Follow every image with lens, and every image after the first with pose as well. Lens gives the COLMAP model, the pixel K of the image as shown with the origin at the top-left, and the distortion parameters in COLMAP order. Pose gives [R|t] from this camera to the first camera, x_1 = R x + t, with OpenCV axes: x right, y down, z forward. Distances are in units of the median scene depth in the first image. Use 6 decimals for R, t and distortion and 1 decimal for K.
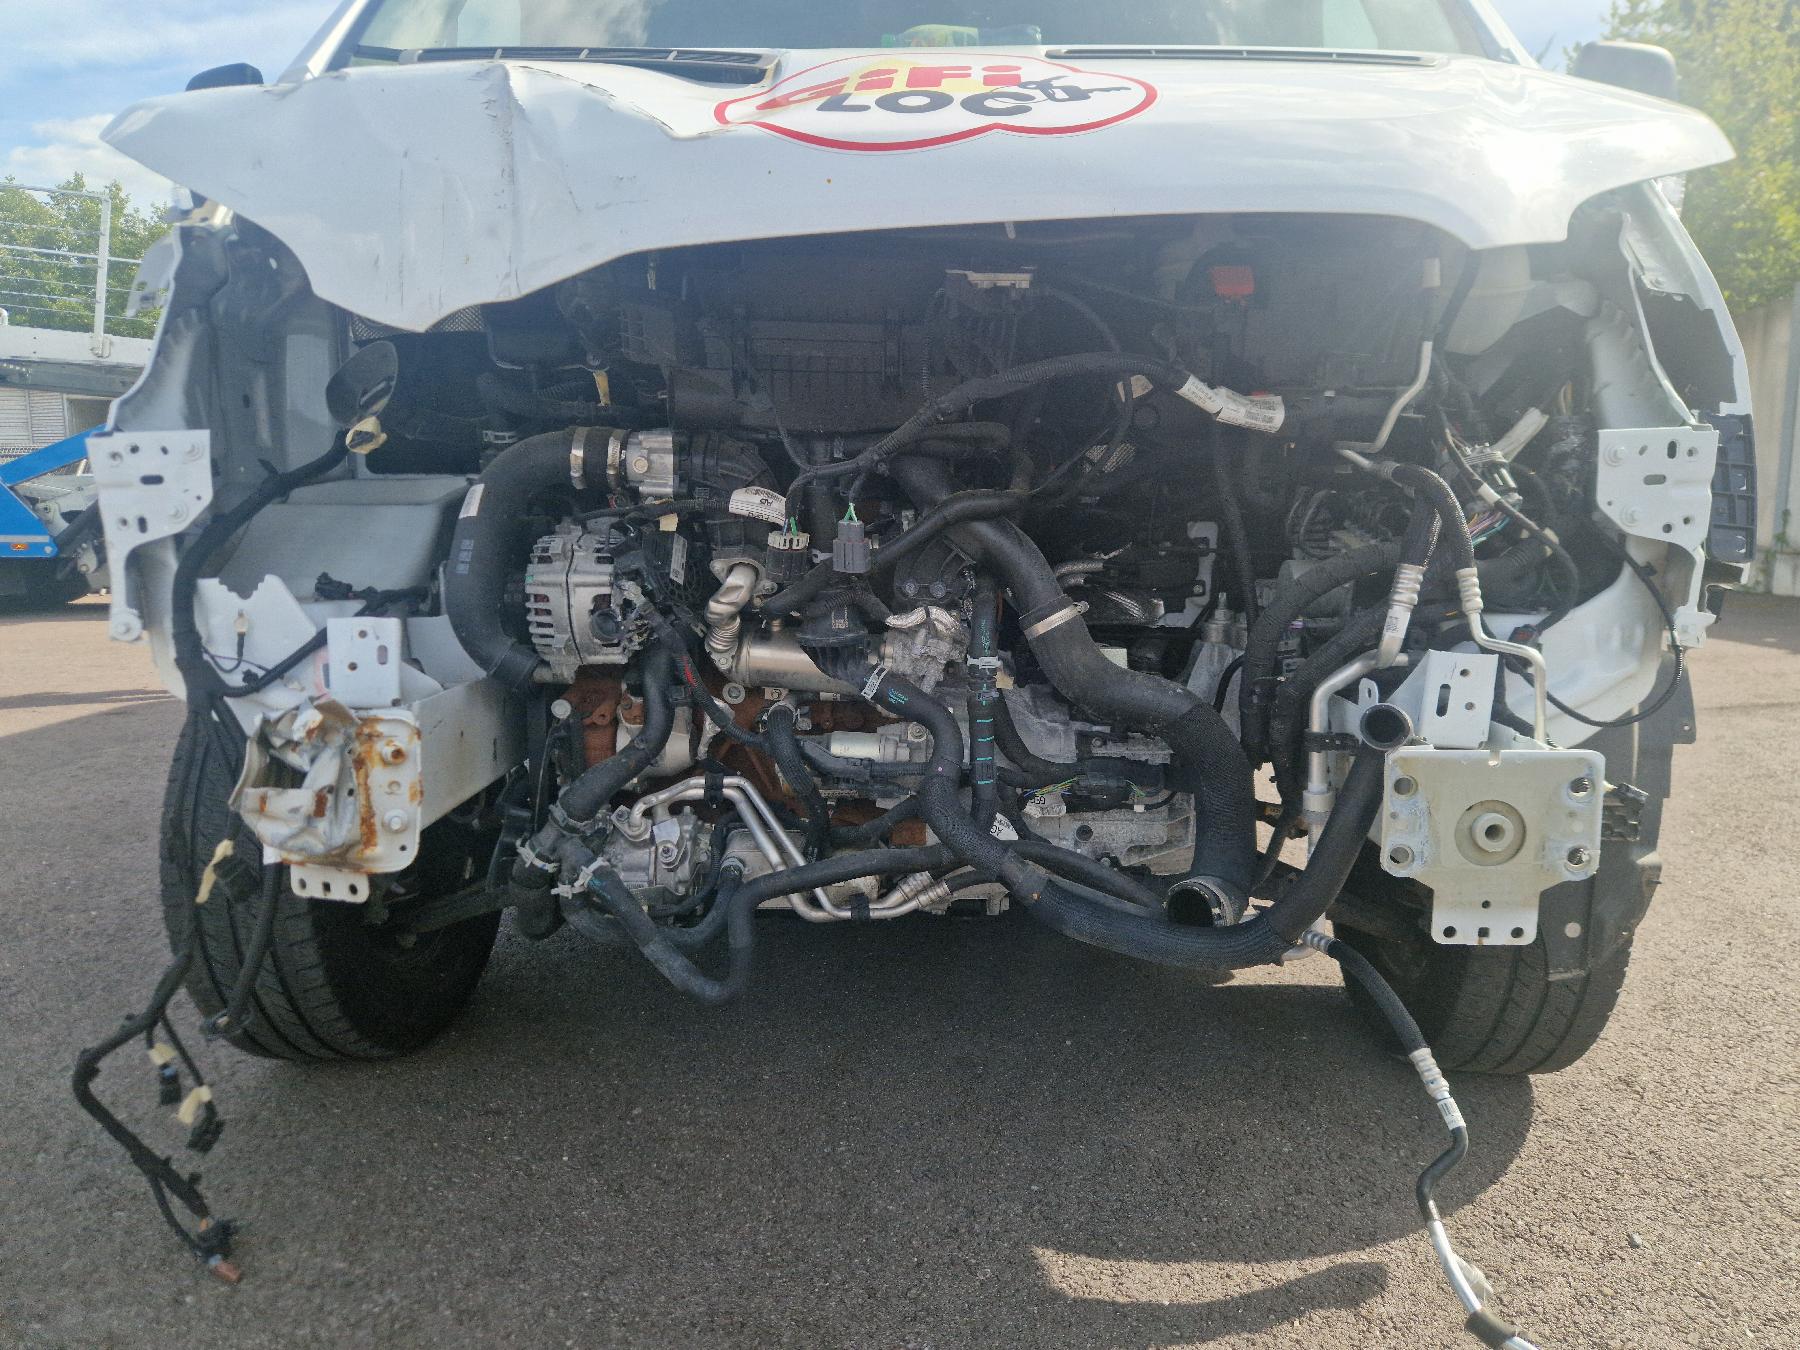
lens RADIAL K [[1210.8, 0, 919.6], [0, 1210.8, 678.5], [0, 0, 1]] dist [0.088826, -0.075969]
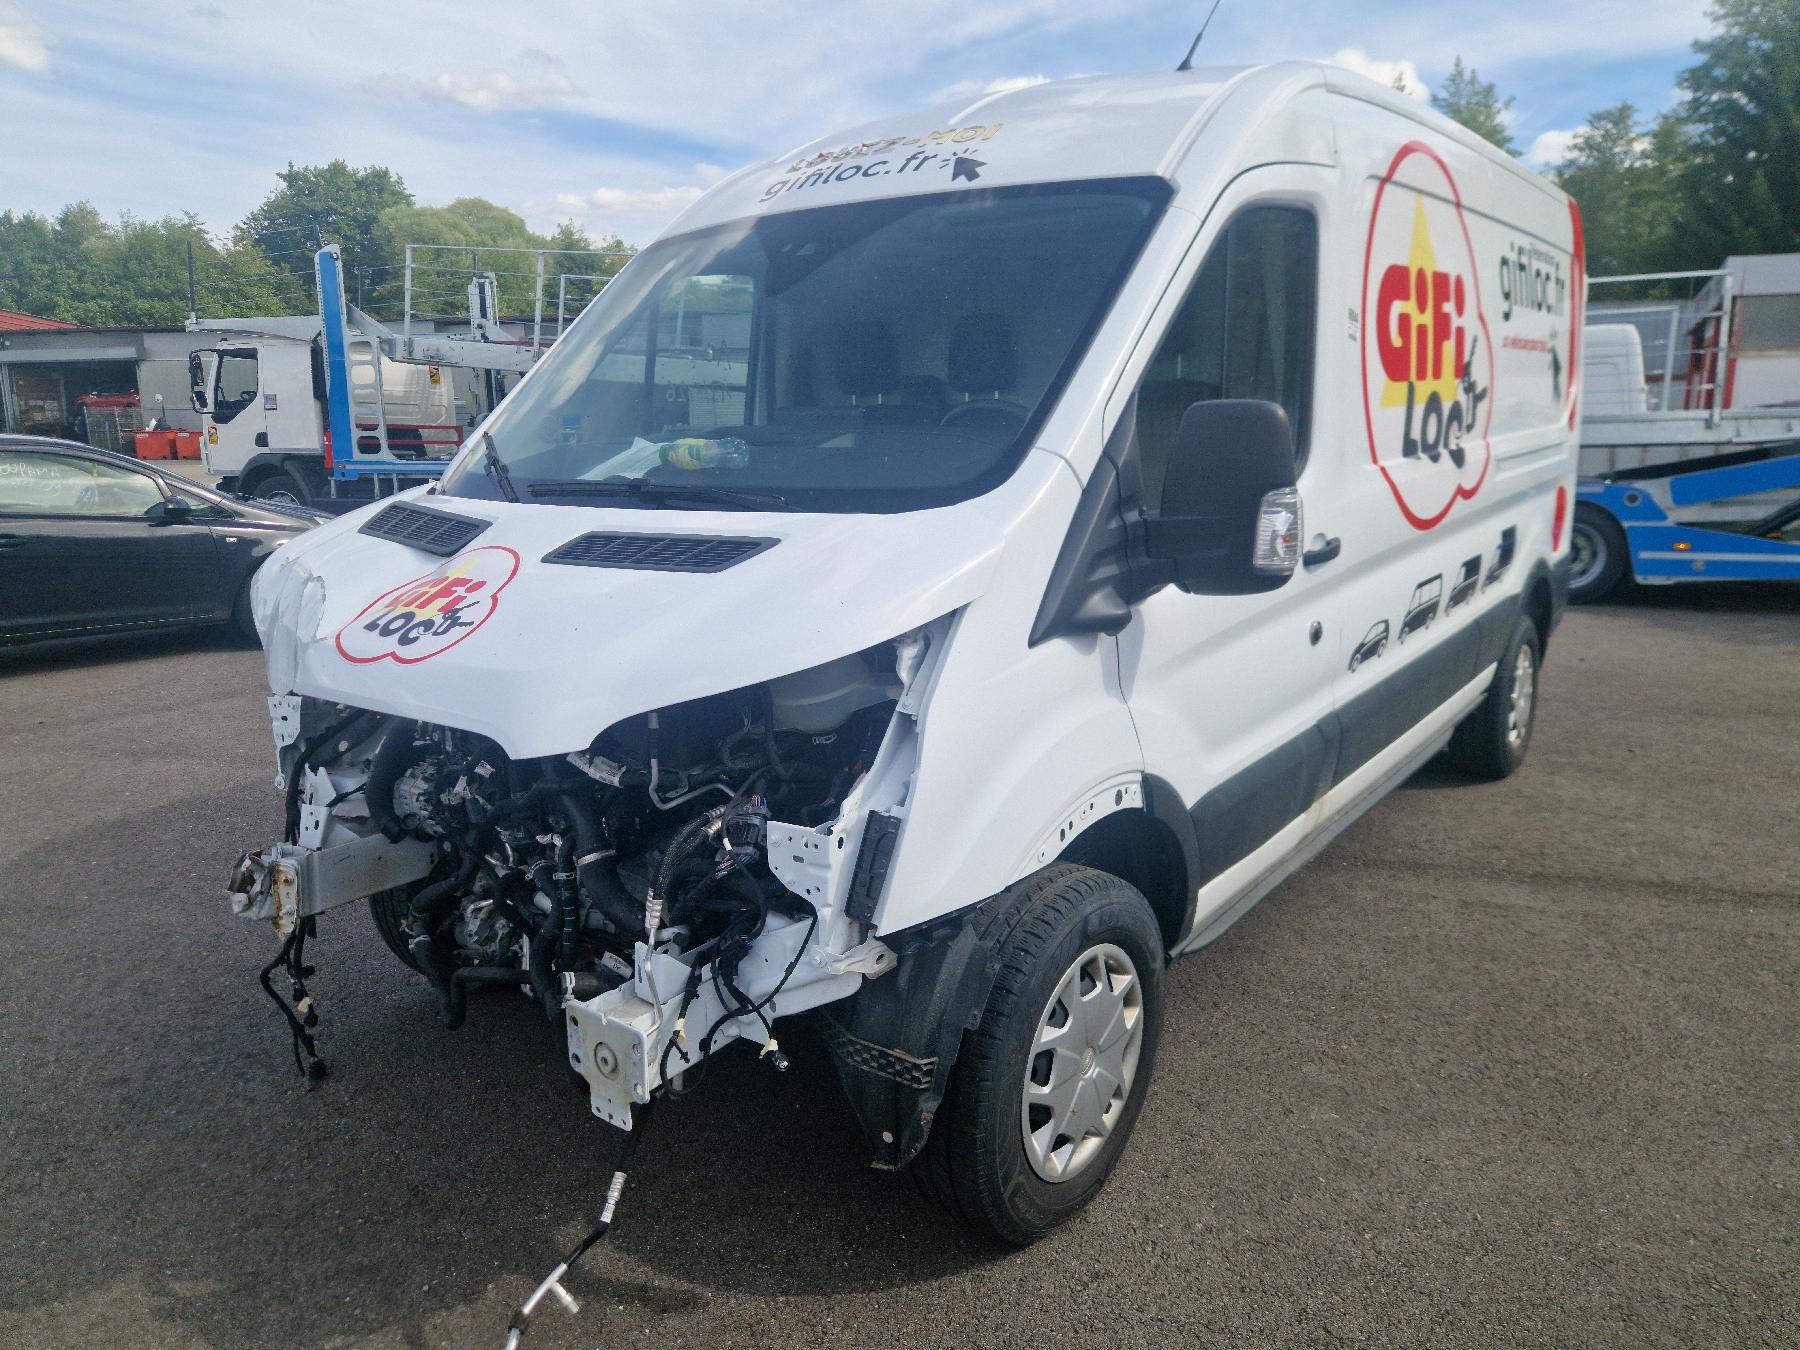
lens RADIAL K [[1220.5, 0, 914.2], [0, 1220.5, 667.8], [0, 0, 1]] dist [0.091951, -0.082293]
pose [[0.814684, 0.111114, -0.569161, 1.420895], [-0.074214, 0.993378, 0.087703, -0.494848], [0.575137, -0.029211, 0.817535, -0.124240]]
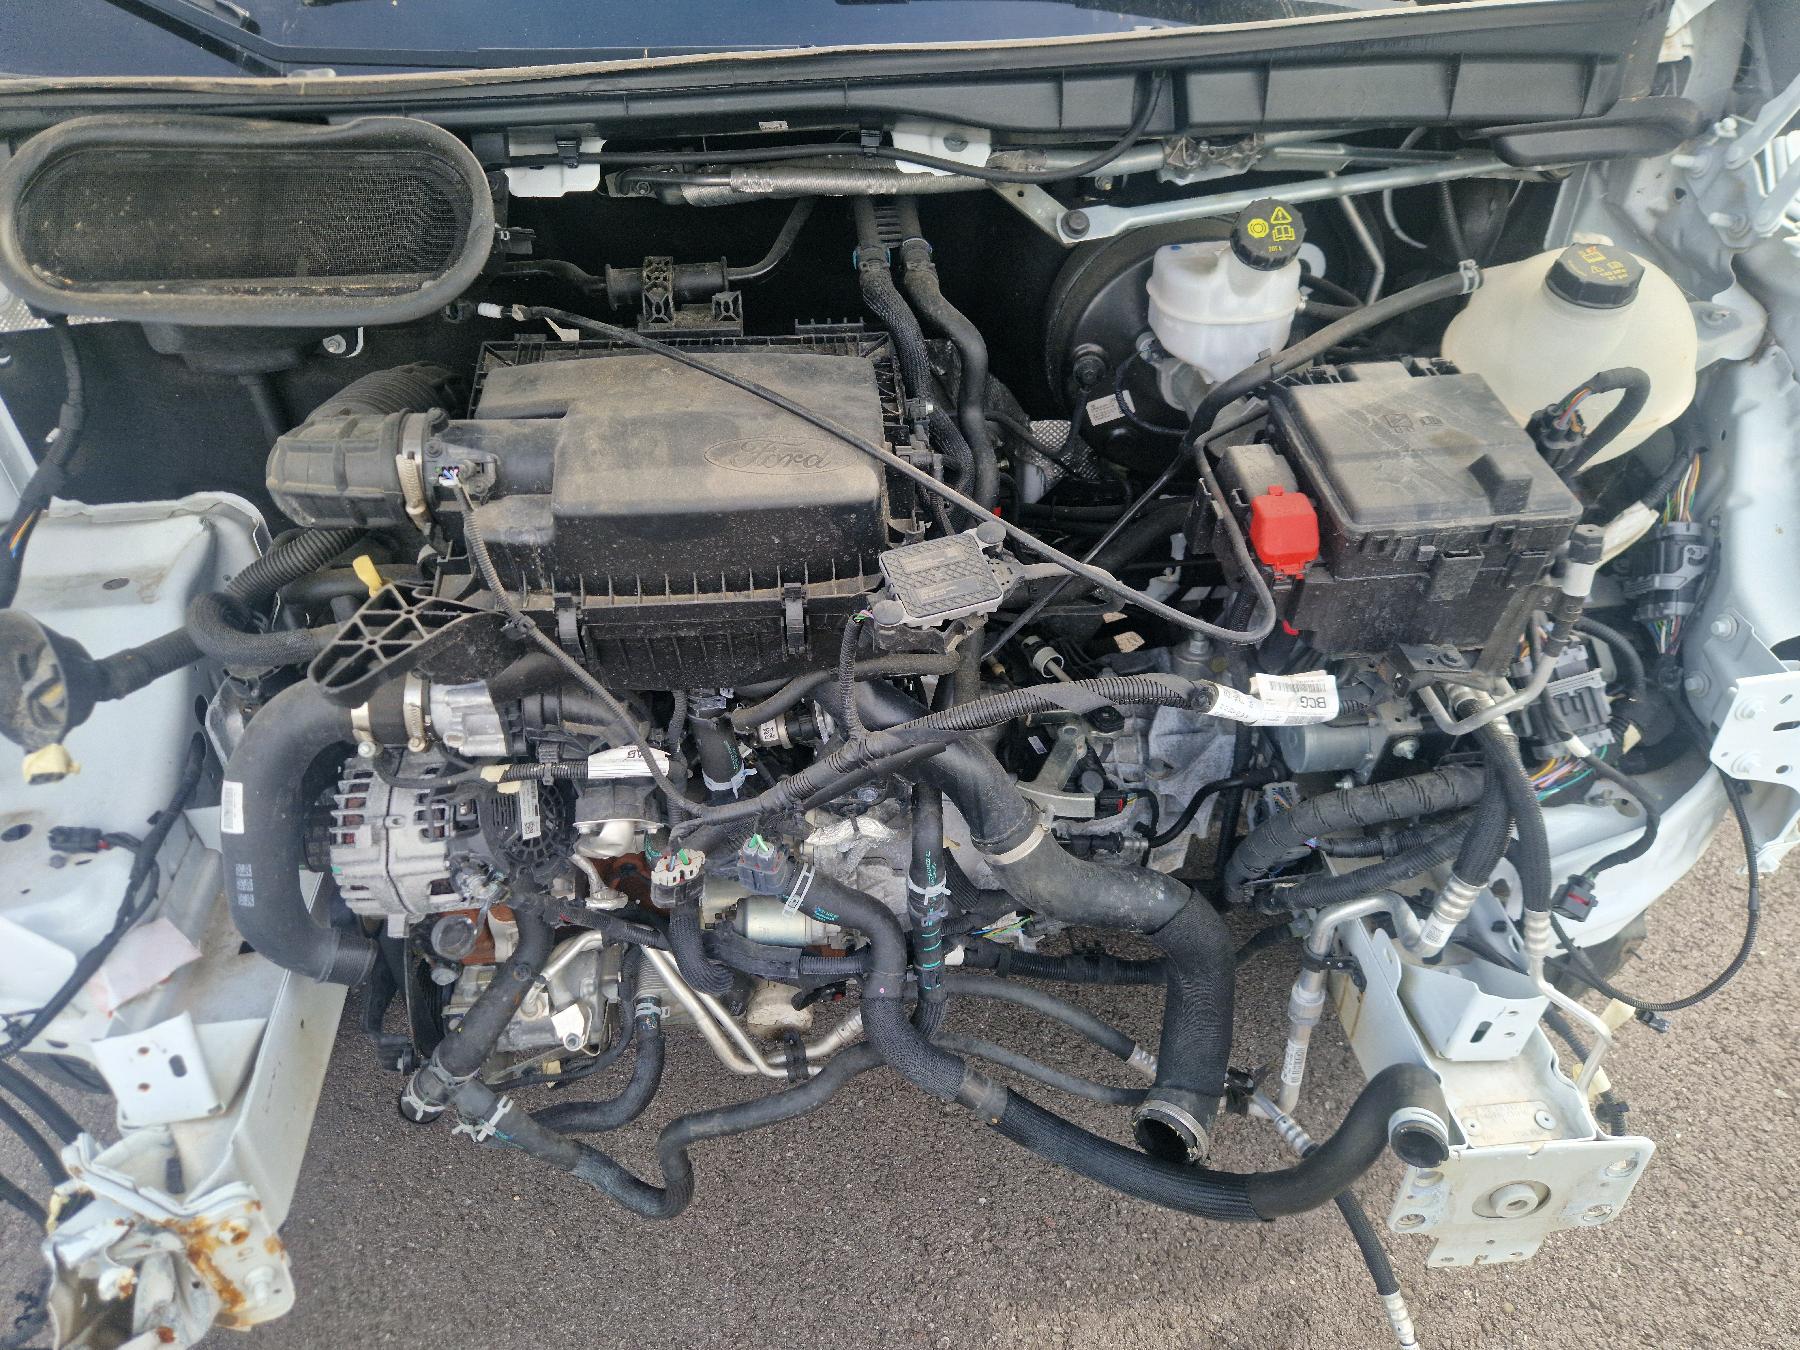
lens RADIAL K [[1216.5, 0, 890.2], [0, 1216.5, 667.9], [0, 0, 1]] dist [0.078951, -0.064624]
pose [[0.995404, -0.077800, 0.055836, -0.007892], [0.041308, 0.874870, 0.482593, -0.549991], [-0.086395, -0.478069, 0.874063, 0.351855]]
